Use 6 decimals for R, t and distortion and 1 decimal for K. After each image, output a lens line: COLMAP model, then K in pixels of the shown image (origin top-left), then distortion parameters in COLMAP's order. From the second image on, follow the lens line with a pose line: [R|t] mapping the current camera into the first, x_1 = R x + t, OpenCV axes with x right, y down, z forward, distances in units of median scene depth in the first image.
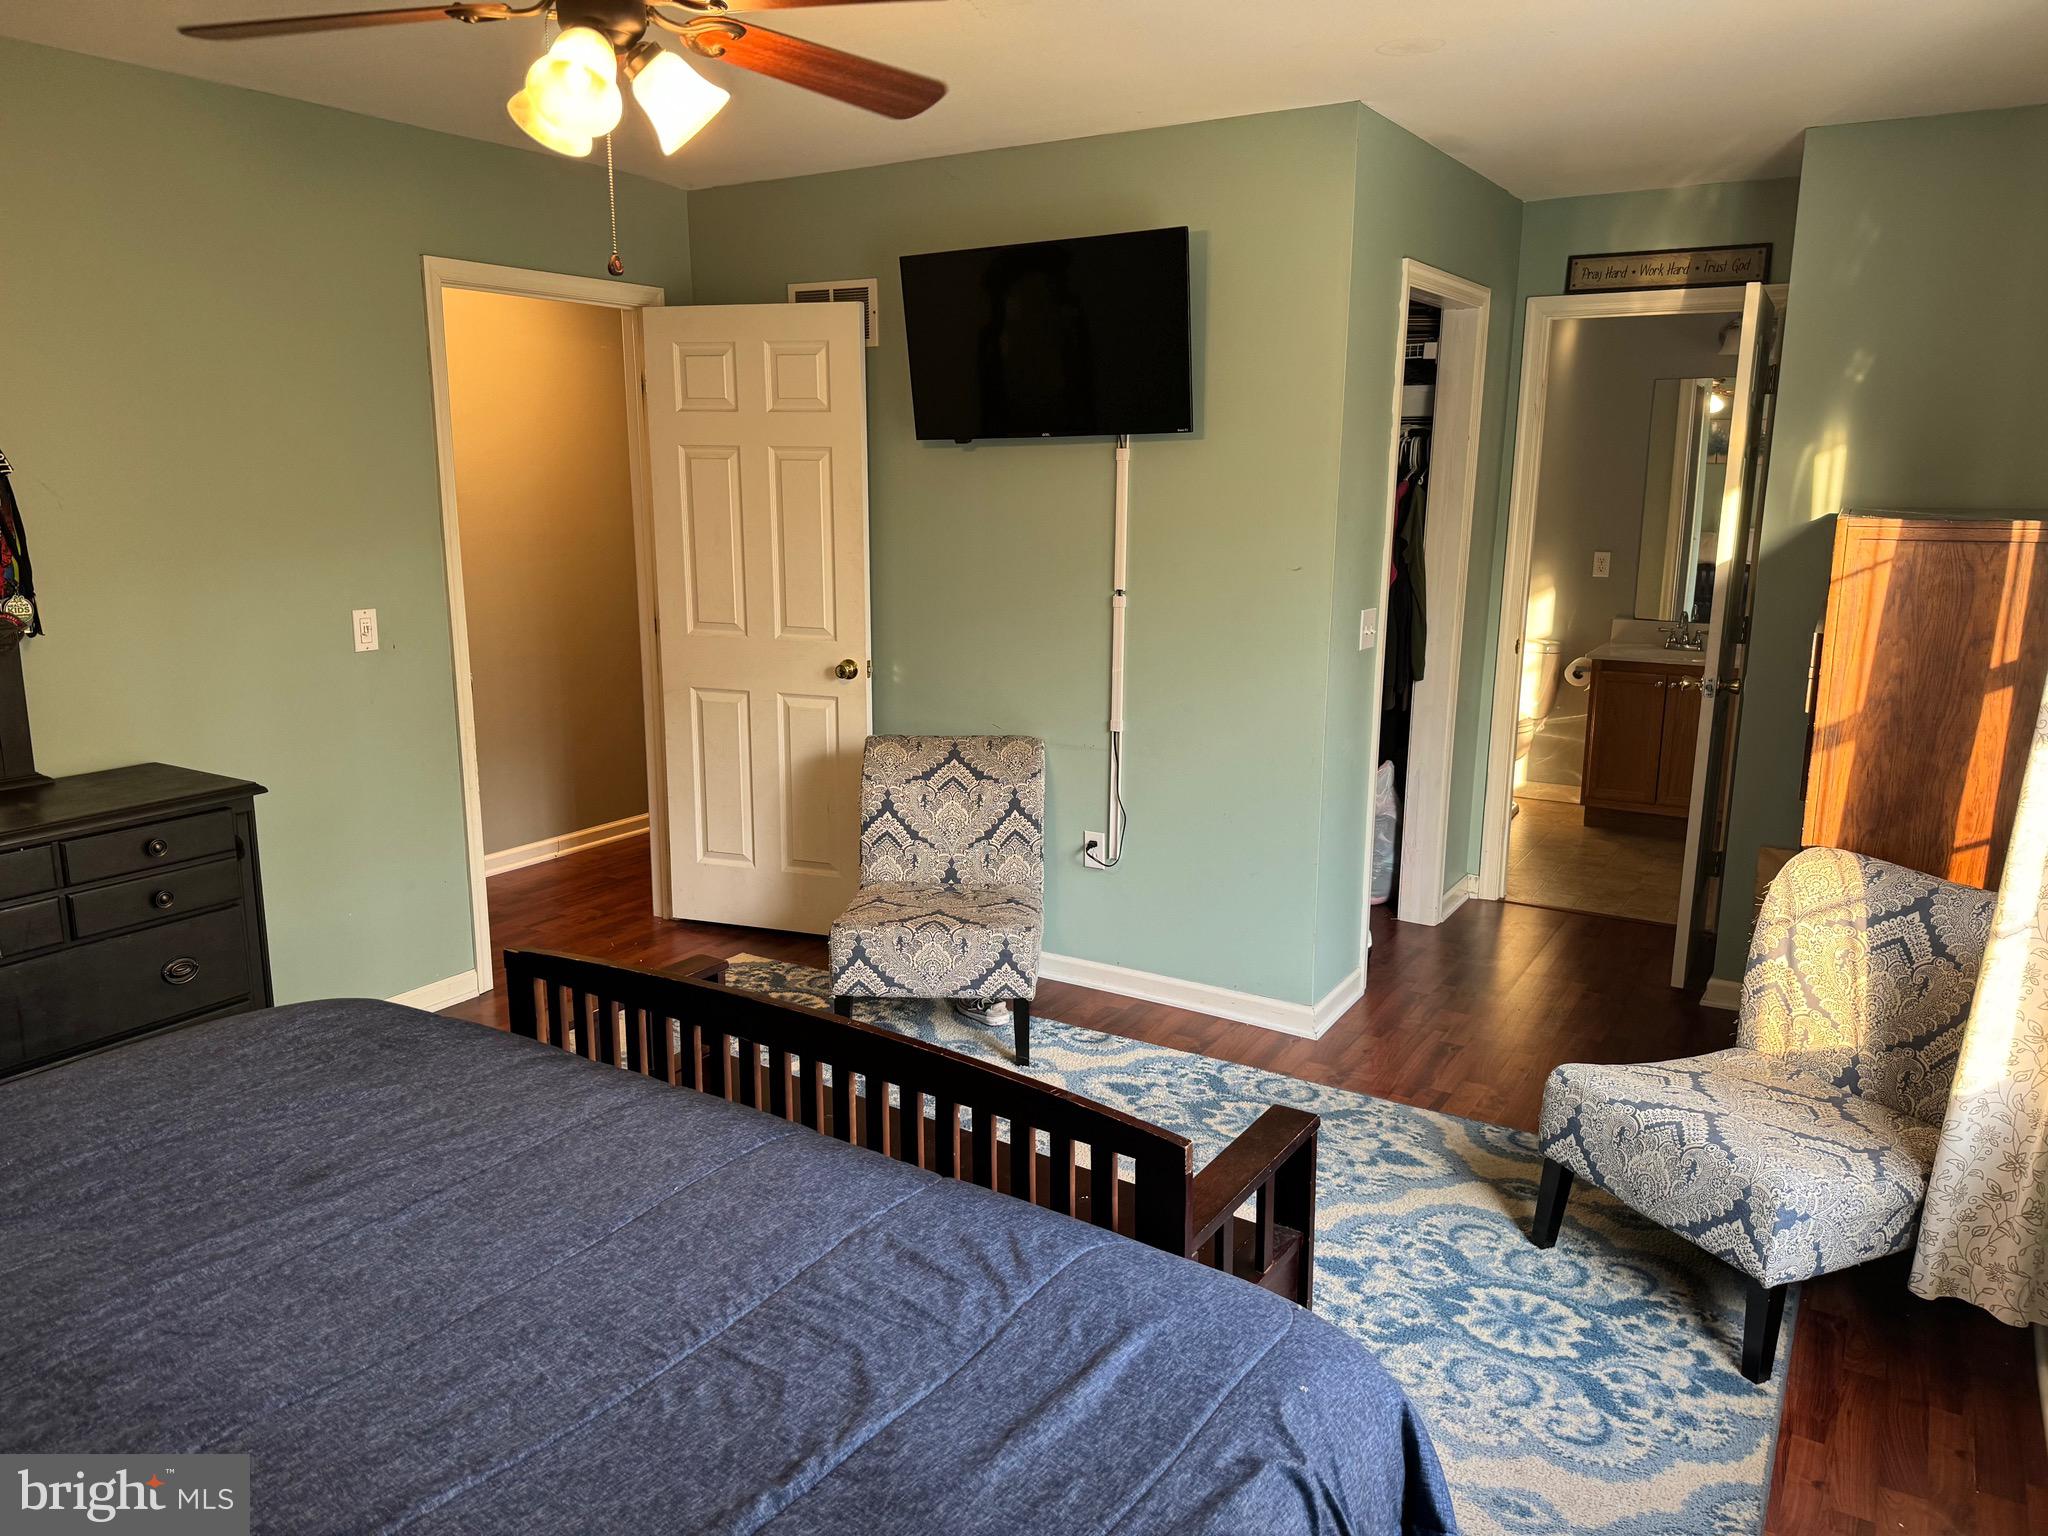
lens RADIAL K [[1445.5, 0, 1026.3], [0, 1445.5, 764.2], [0, 0, 1]] dist [0.050491, -0.055466]
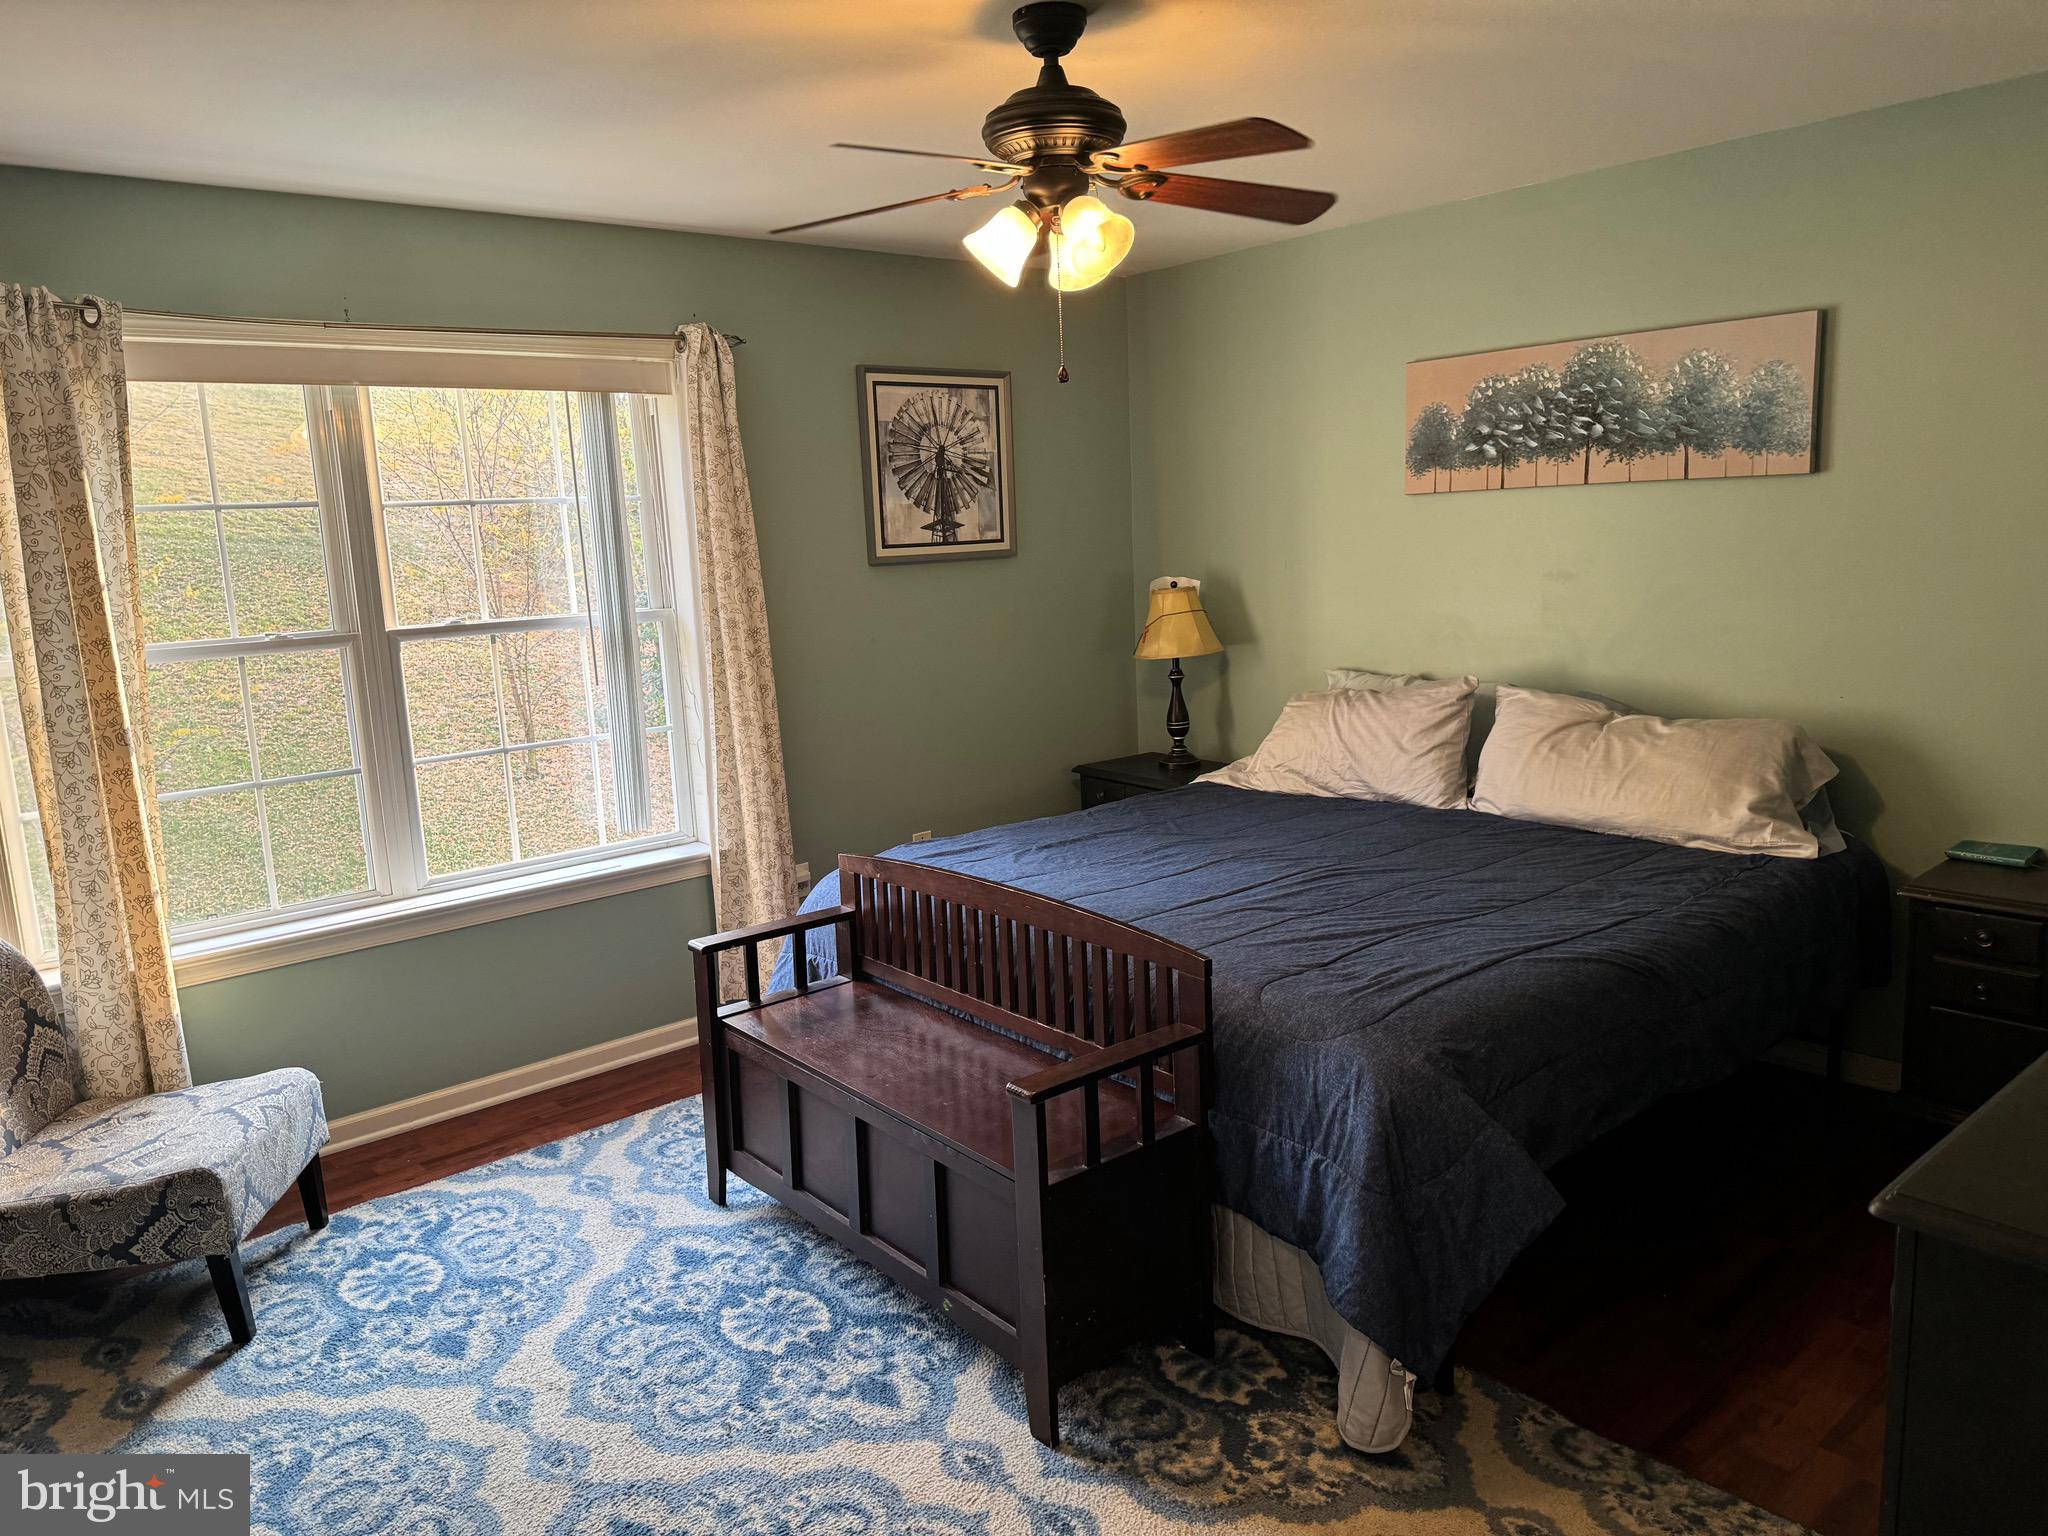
lens RADIAL K [[1445.5, 0, 1022.7], [0, 1445.5, 766.9], [0, 0, 1]] dist [0.050491, -0.055466]
pose [[-0.948110, -0.022396, 0.317153, -0.515489], [0.104842, 0.919701, 0.378362, -0.396751], [-0.300160, 0.391980, -0.869630, 1.753287]]
